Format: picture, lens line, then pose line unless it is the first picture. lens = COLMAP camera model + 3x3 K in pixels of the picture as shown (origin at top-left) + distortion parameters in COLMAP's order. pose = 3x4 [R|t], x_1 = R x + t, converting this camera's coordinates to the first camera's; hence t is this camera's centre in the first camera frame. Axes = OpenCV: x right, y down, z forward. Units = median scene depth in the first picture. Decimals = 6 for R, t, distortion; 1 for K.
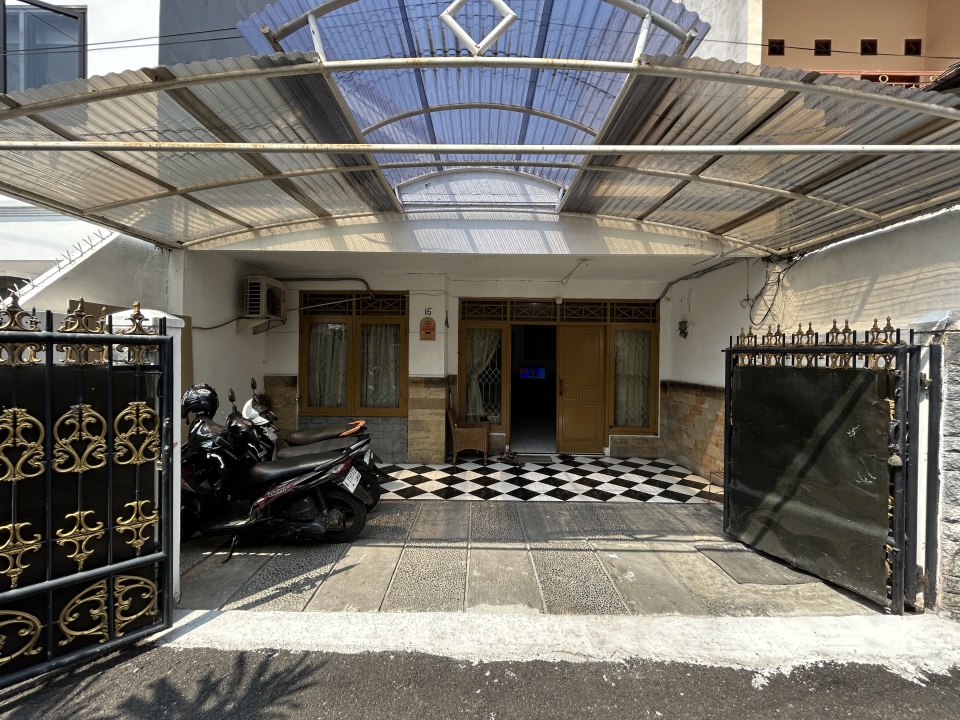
lens RADIAL K [[390.6, 0, 478.1], [0, 390.6, 358.0], [0, 0, 1]] dist [-0.000136, 0.000293]
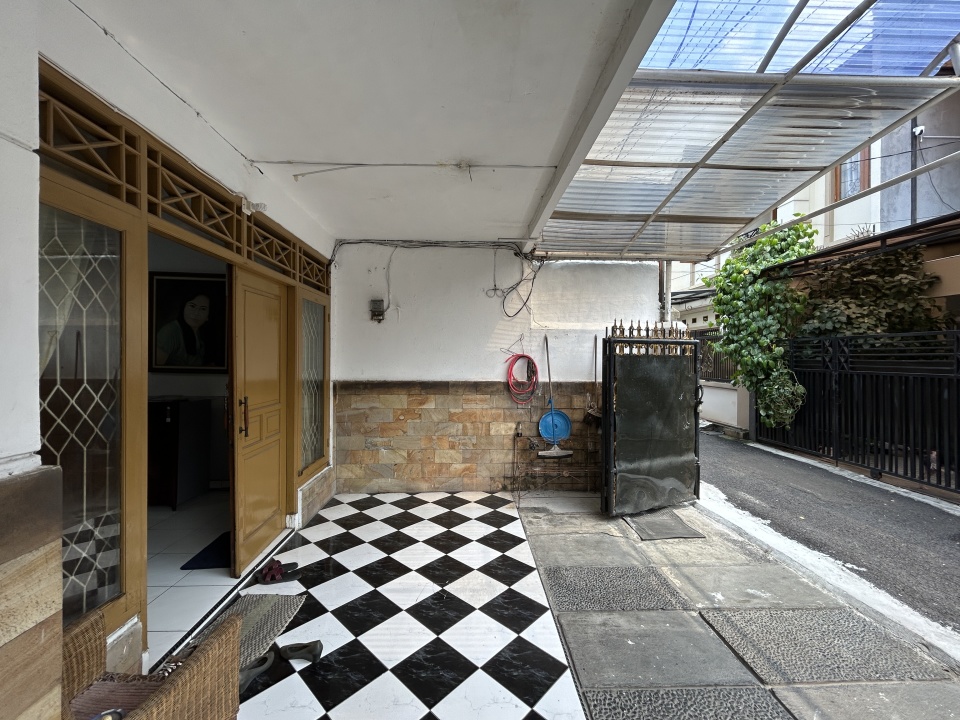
lens RADIAL K [[390.6, 0, 477.5], [0, 390.6, 357.0], [0, 0, 1]] dist [-0.000136, 0.000293]
pose [[-0.034794, -0.010381, 0.999341, -0.324292], [0.002313, 0.999943, 0.010468, 0.011759], [-0.999392, 0.002676, -0.034768, 1.168040]]
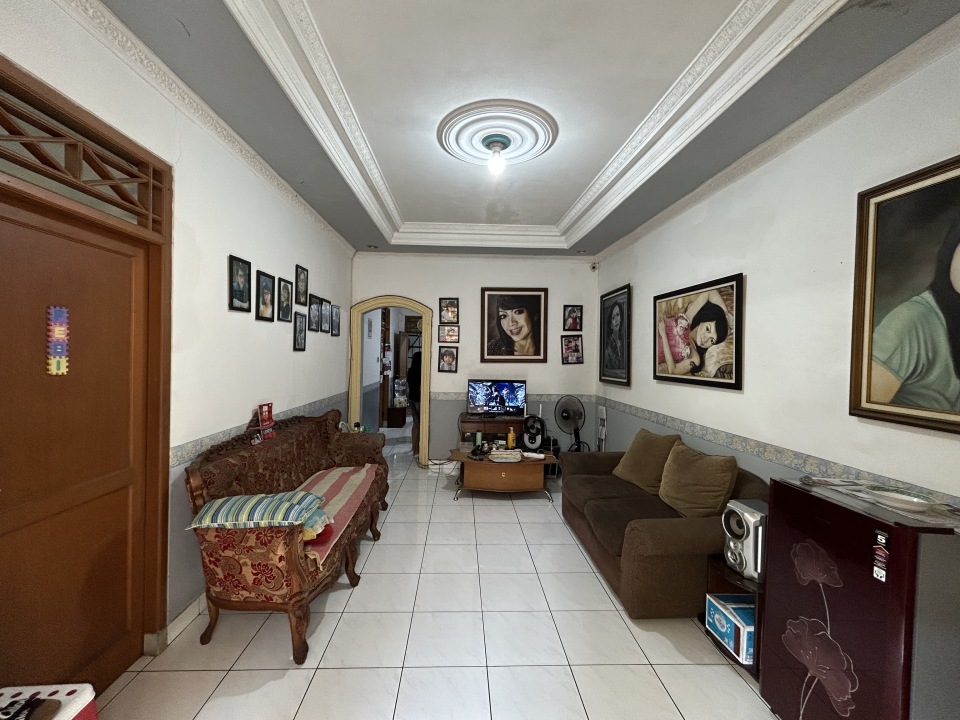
lens RADIAL K [[390.6, 0, 480.6], [0, 390.6, 357.1], [0, 0, 1]] dist [-0.000136, 0.000293]
pose [[0.998072, 0.014481, 0.060361, -0.025500], [-0.014564, 0.999894, 0.000929, 0.004080], [-0.060341, -0.001807, 0.998176, 1.367479]]
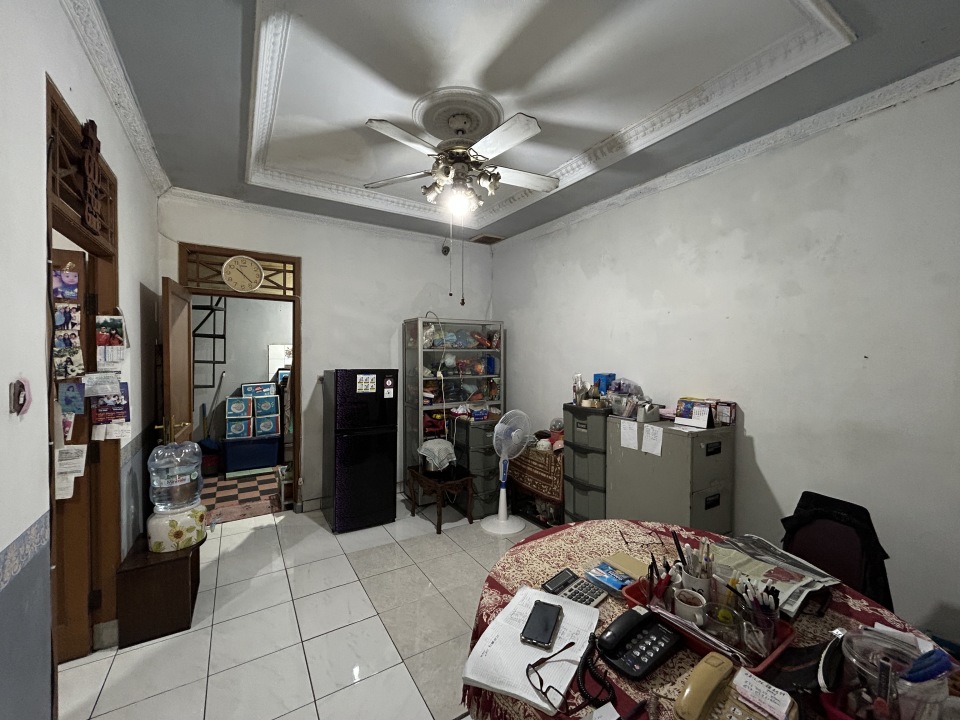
lens RADIAL K [[390.6, 0, 485.4], [0, 390.6, 358.6], [0, 0, 1]] dist [-0.000136, 0.000293]
pose [[0.845986, -0.011358, 0.533084, -0.136520], [0.001119, 0.999809, 0.019525, -0.002731], [-0.533204, -0.015921, 0.845837, 2.066252]]
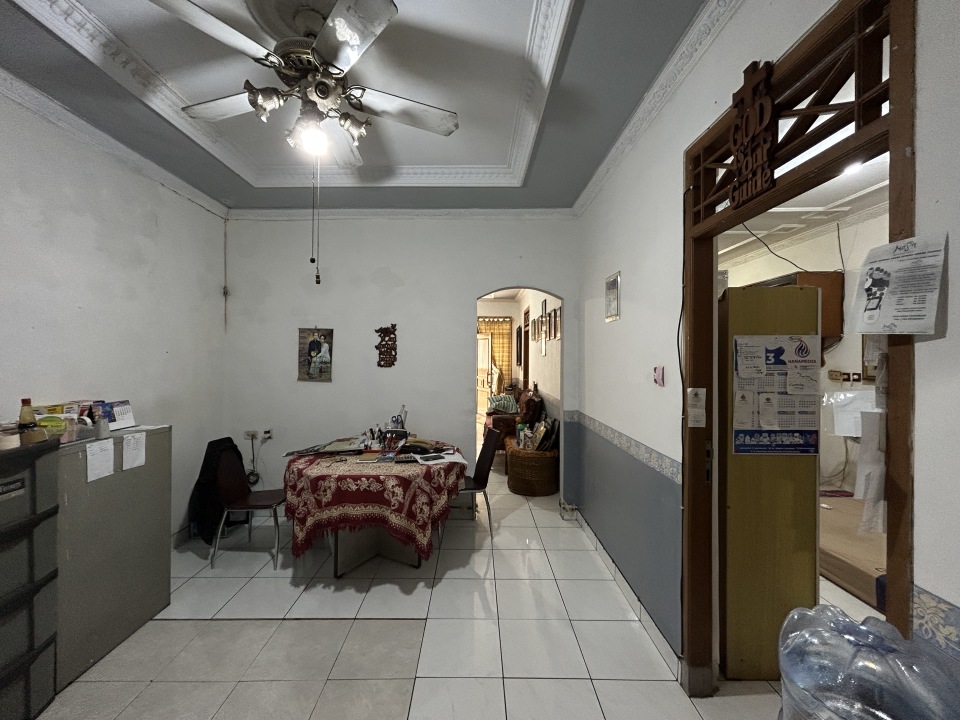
lens RADIAL K [[390.6, 0, 477.5], [0, 390.6, 360.1], [0, 0, 1]] dist [-0.000136, 0.000293]
pose [[-0.999901, -0.011880, -0.007498, -0.084350], [-0.011953, 0.999881, 0.009710, 0.002505], [0.007381, 0.009799, -0.999925, 2.542165]]
